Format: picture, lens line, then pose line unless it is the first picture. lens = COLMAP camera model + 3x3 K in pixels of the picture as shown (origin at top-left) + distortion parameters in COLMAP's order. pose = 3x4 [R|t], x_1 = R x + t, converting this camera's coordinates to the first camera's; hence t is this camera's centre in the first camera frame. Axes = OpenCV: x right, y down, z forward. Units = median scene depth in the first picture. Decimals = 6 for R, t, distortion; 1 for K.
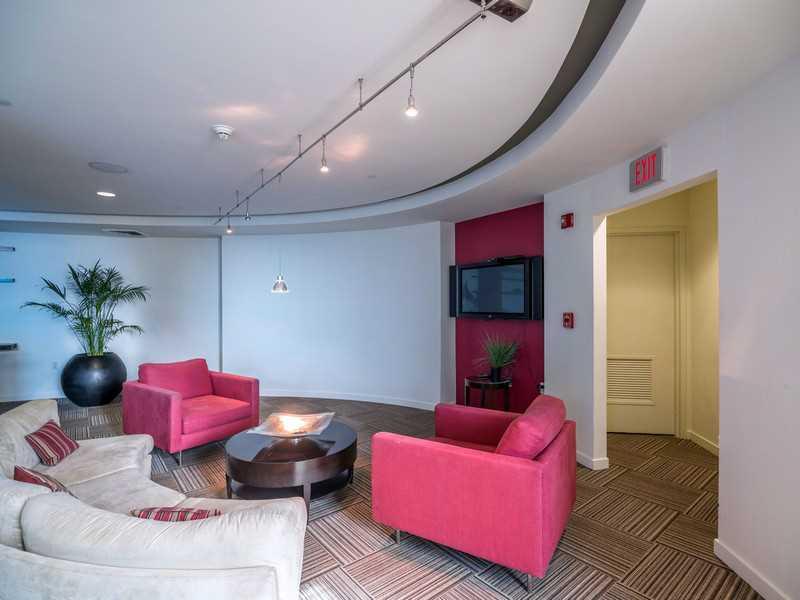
lens RADIAL K [[392.2, 0, 405.7], [0, 392.2, 300.2], [0, 0, 1]] dist [0.004114, -0.000609]
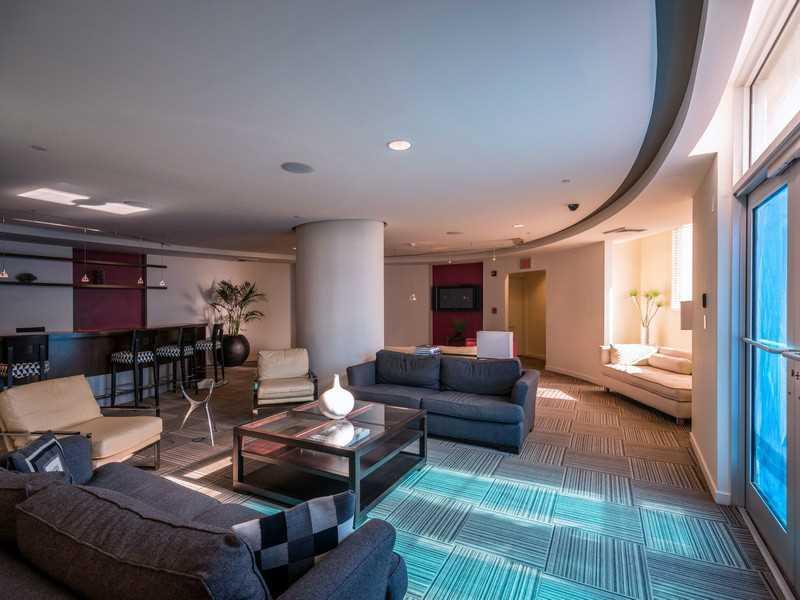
lens RADIAL K [[392.2, 0, 396.0], [0, 392.2, 301.4], [0, 0, 1]] dist [0.004114, -0.000609]
pose [[0.912252, 0.002884, 0.409619, -1.107964], [-0.005354, 0.999974, 0.004884, -0.017492], [-0.409594, -0.006648, 0.912244, -0.998092]]
